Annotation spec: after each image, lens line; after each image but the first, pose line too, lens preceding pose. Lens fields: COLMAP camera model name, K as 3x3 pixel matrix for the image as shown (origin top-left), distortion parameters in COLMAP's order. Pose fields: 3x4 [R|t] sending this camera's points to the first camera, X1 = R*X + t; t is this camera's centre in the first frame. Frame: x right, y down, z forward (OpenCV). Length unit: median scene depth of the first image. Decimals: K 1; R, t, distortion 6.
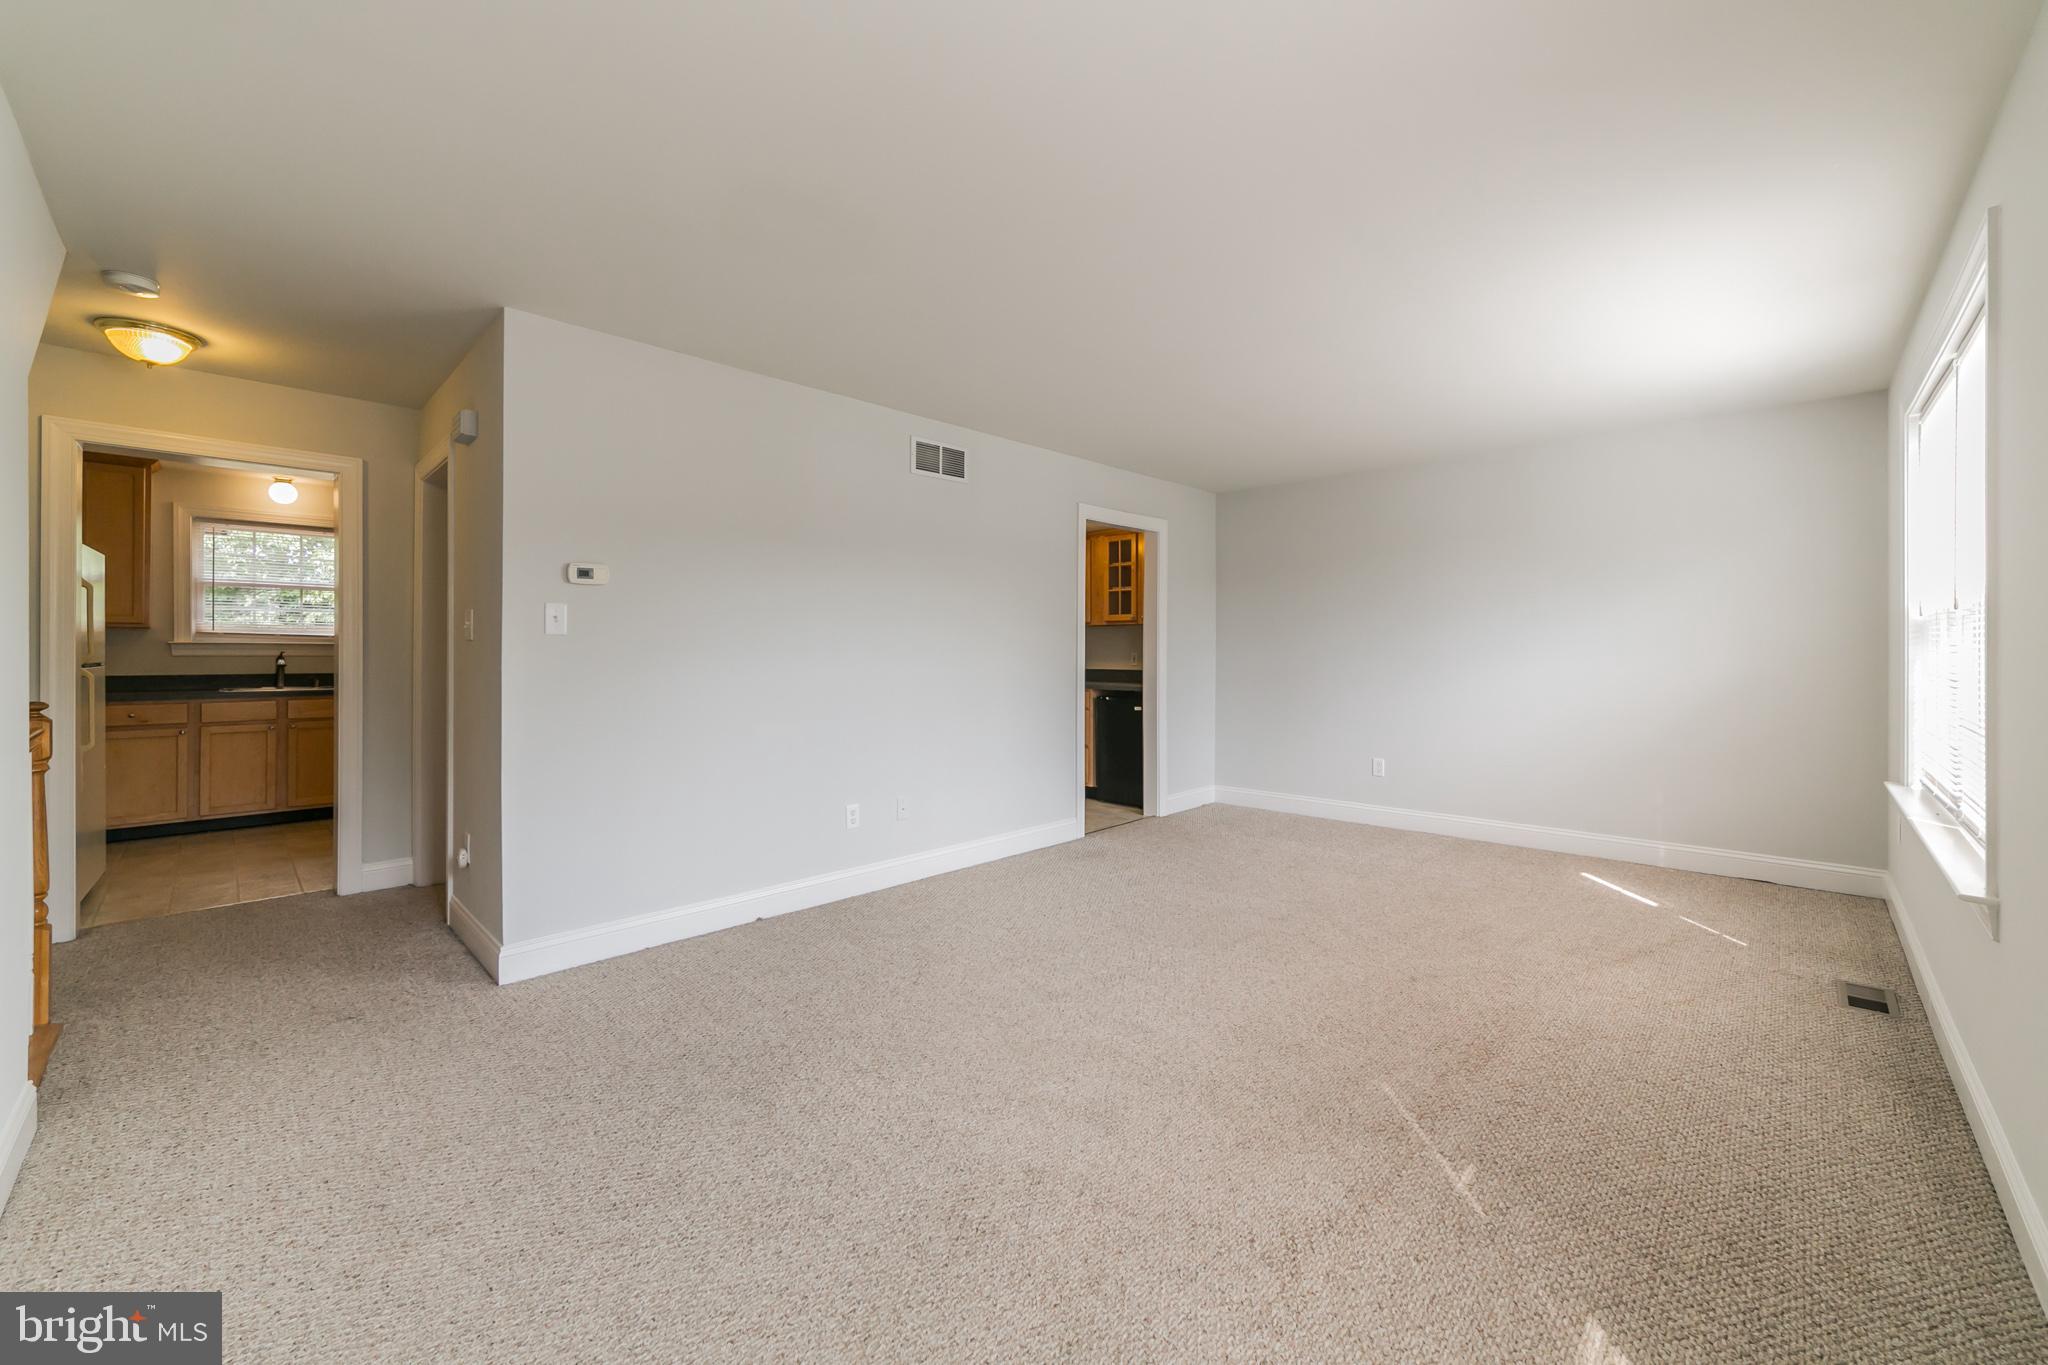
lens RADIAL K [[791.2, 0, 1003.7], [0, 791.2, 673.7], [0, 0, 1]] dist [0.001470, 0.000382]
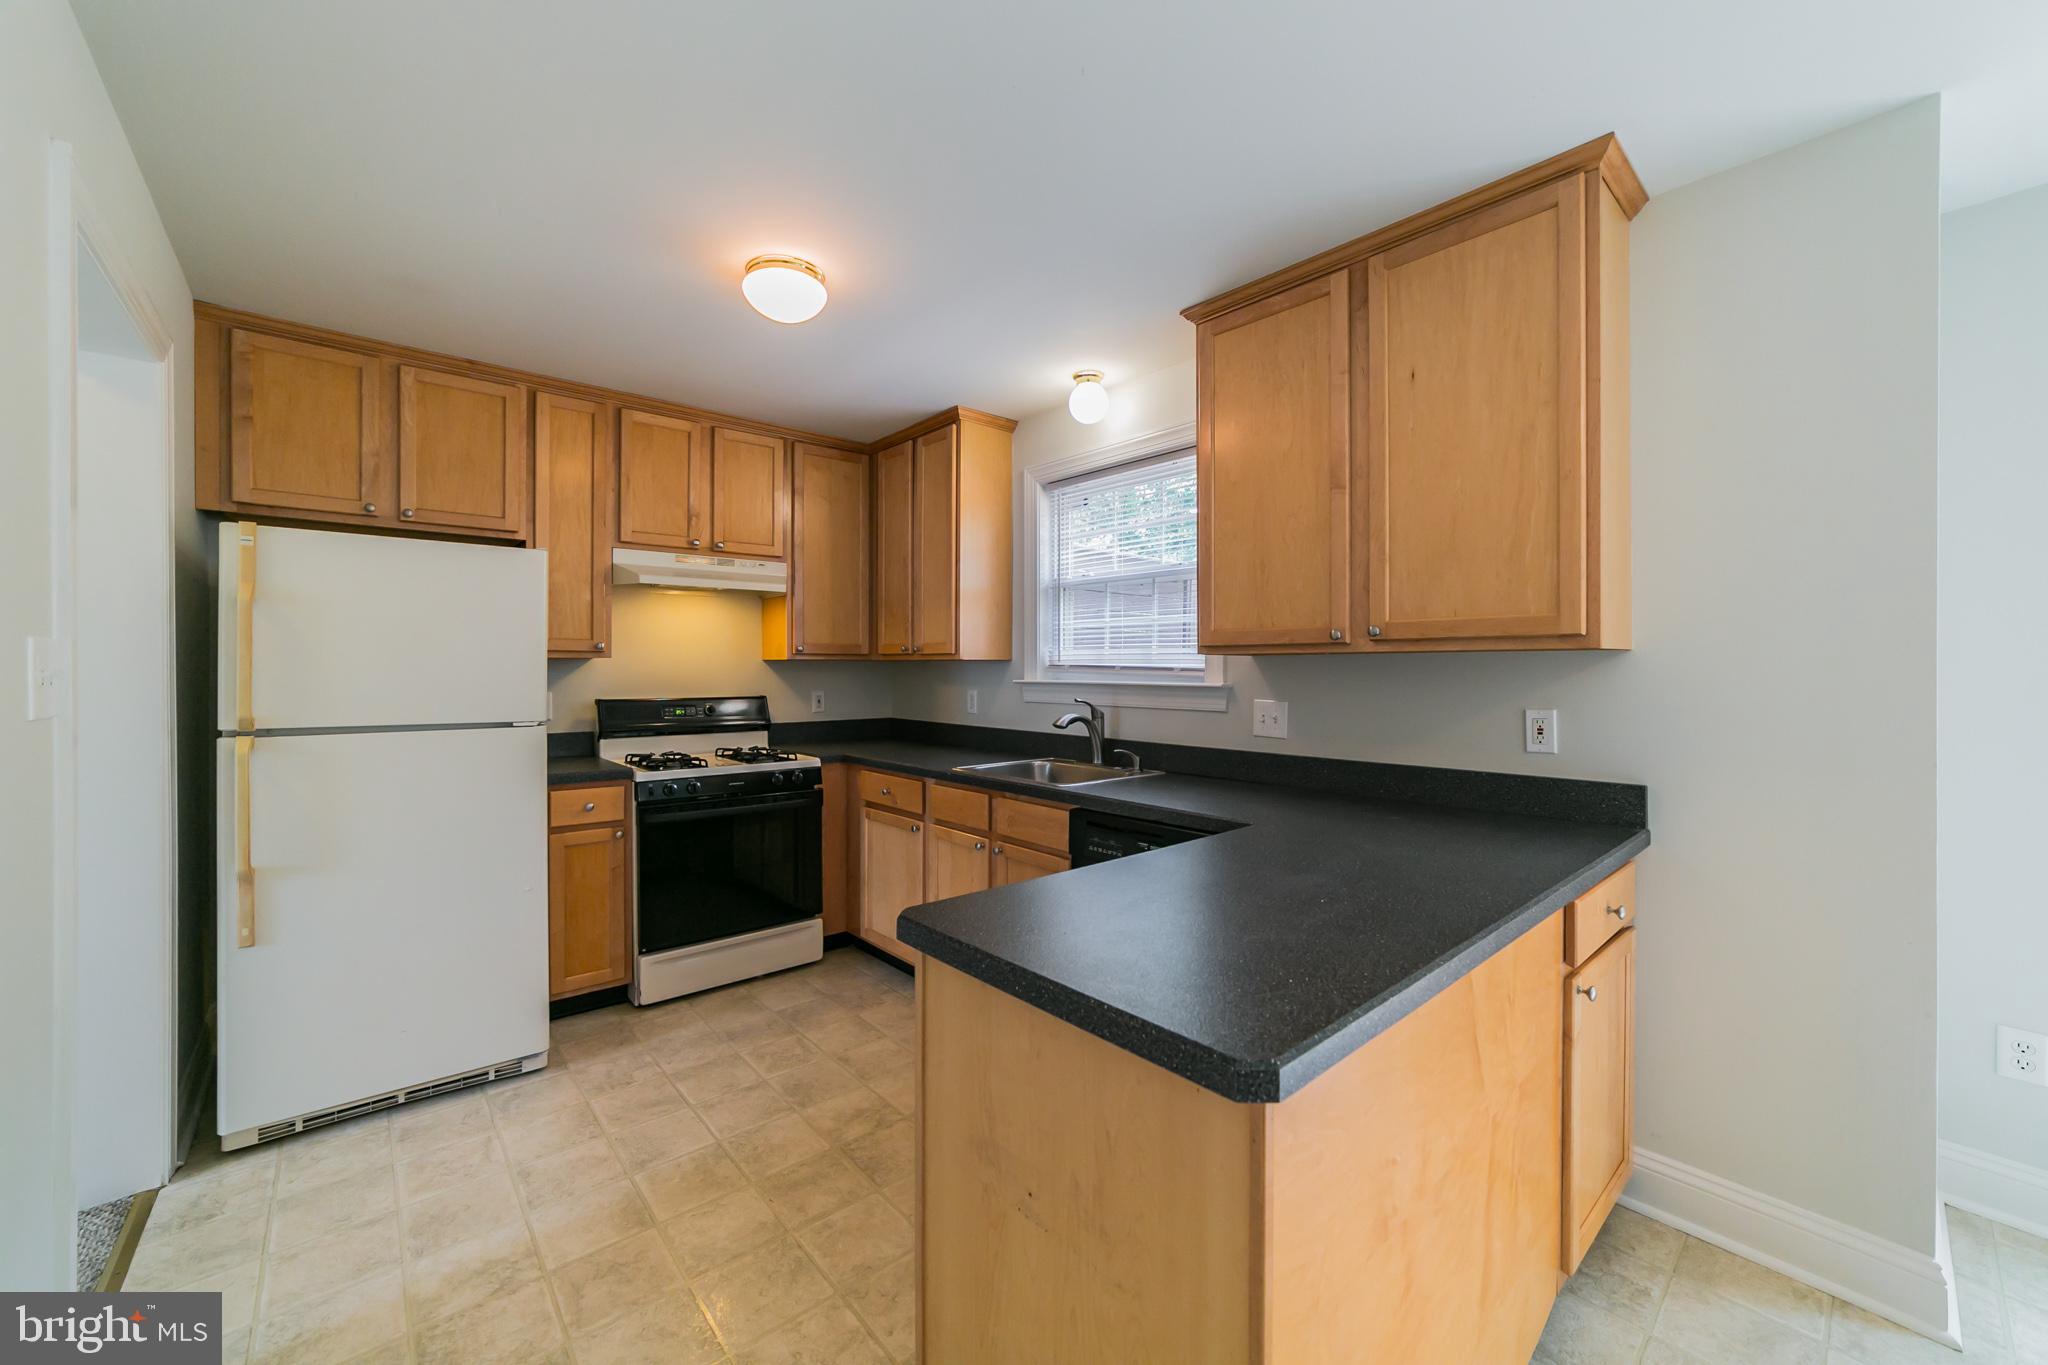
lens RADIAL K [[791.2, 0, 1003.7], [0, 791.2, 673.7], [0, 0, 1]] dist [0.001470, 0.000382]
pose [[-0.095674, 0.001241, -0.995412, -0.389393], [-0.030498, 0.999526, 0.004178, -0.046742], [0.994945, 0.030758, -0.095591, 1.027277]]
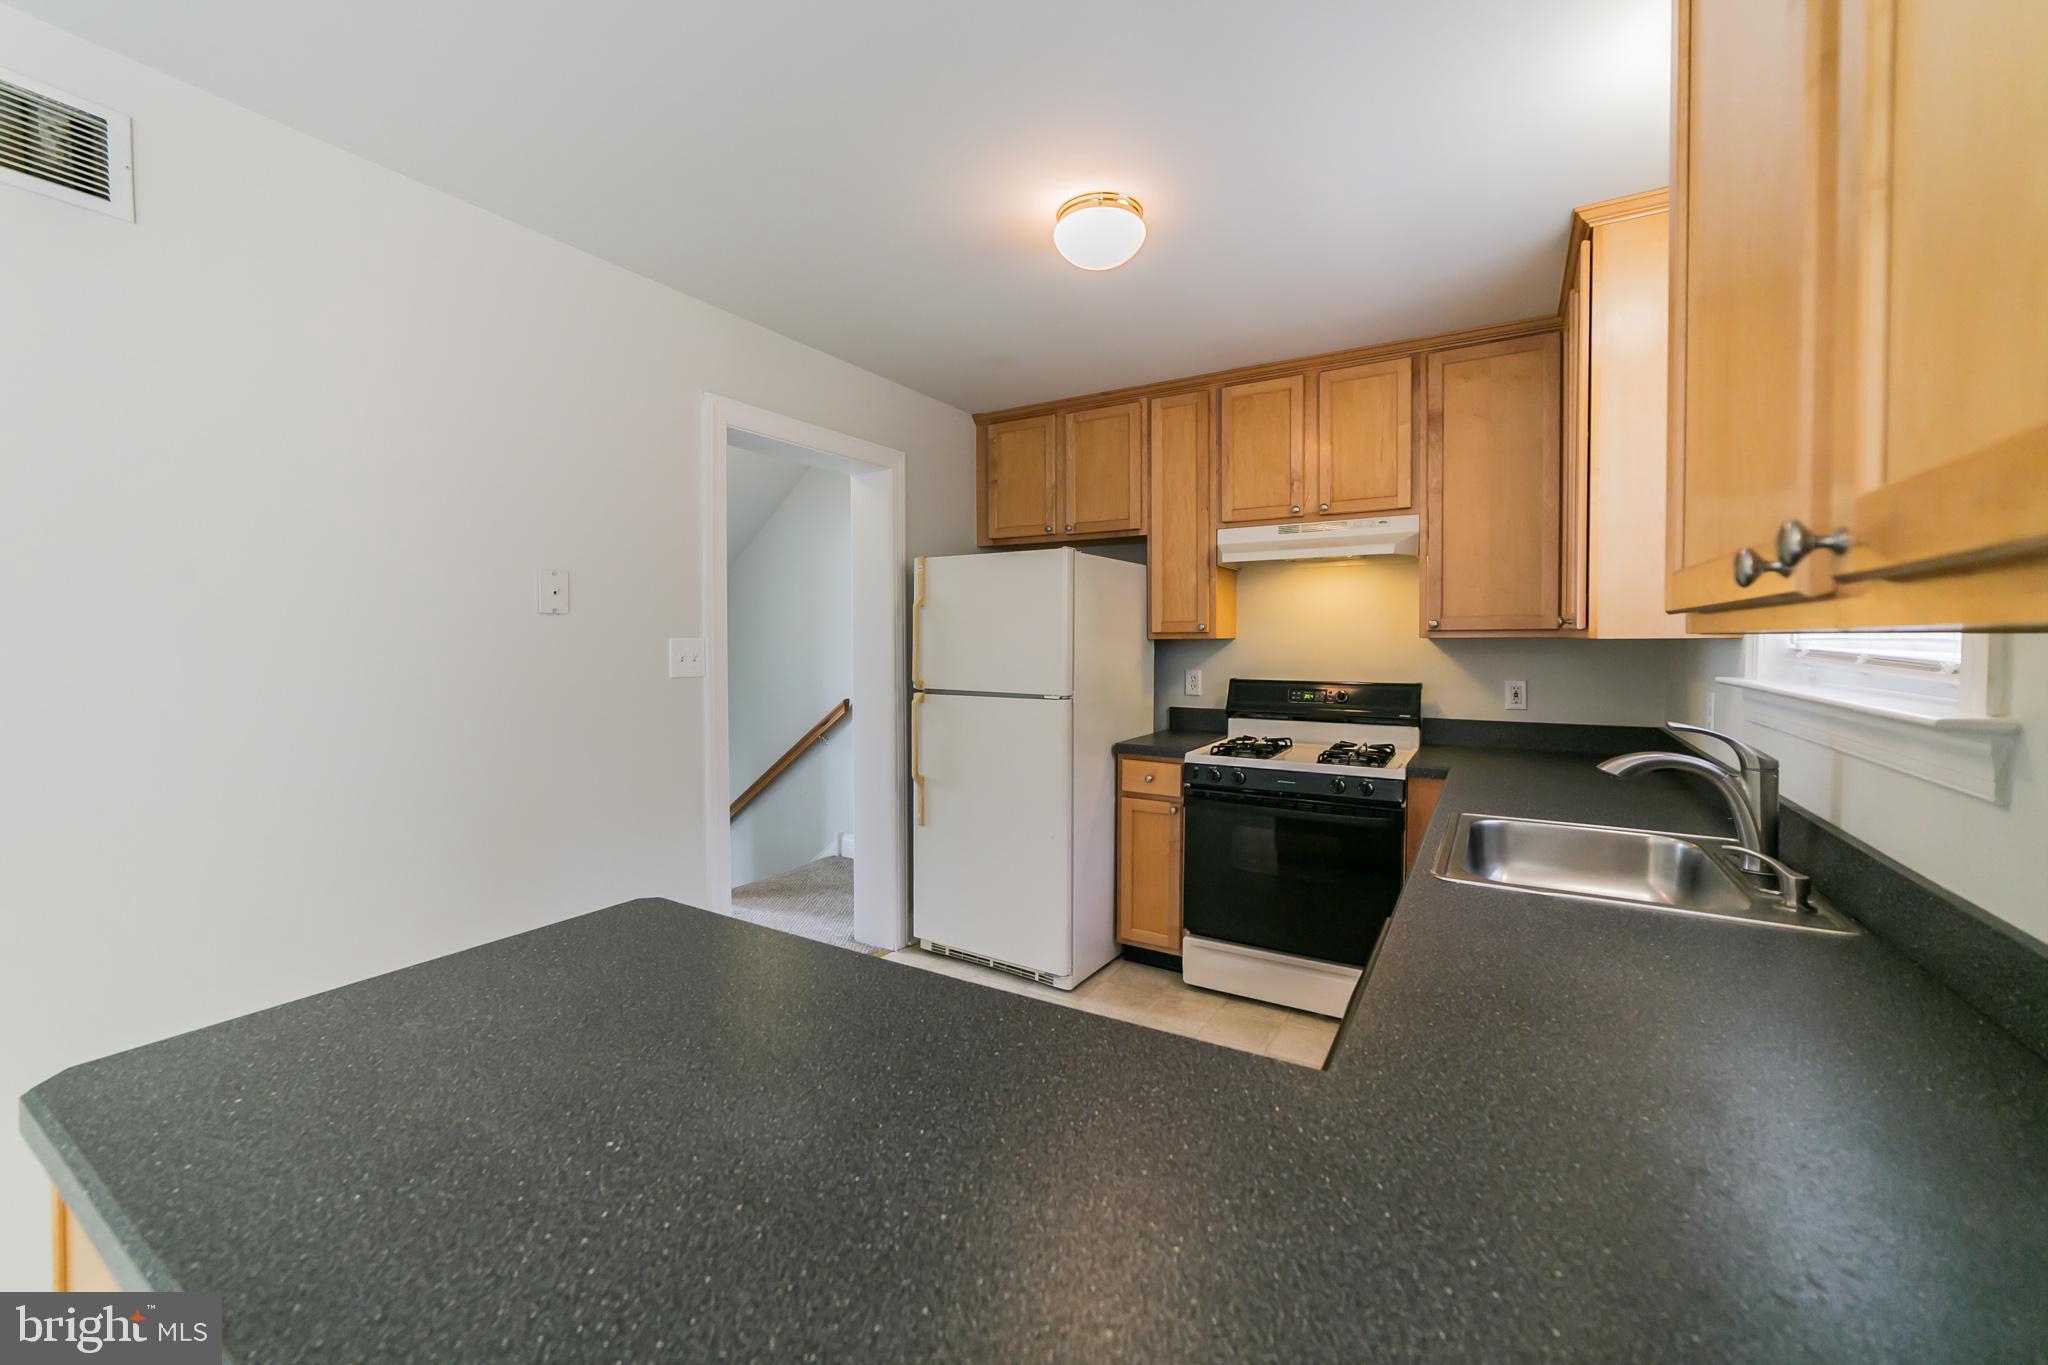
lens RADIAL K [[784.1, 0, 993.7], [0, 784.1, 660.6], [0, 0, 1]] dist [0.000657, 0.000140]
pose [[-0.970238, 0.004107, -0.242118, -0.649955], [-0.009529, 0.998434, 0.055122, -0.062163], [0.241966, 0.055788, -0.968680, 1.221821]]
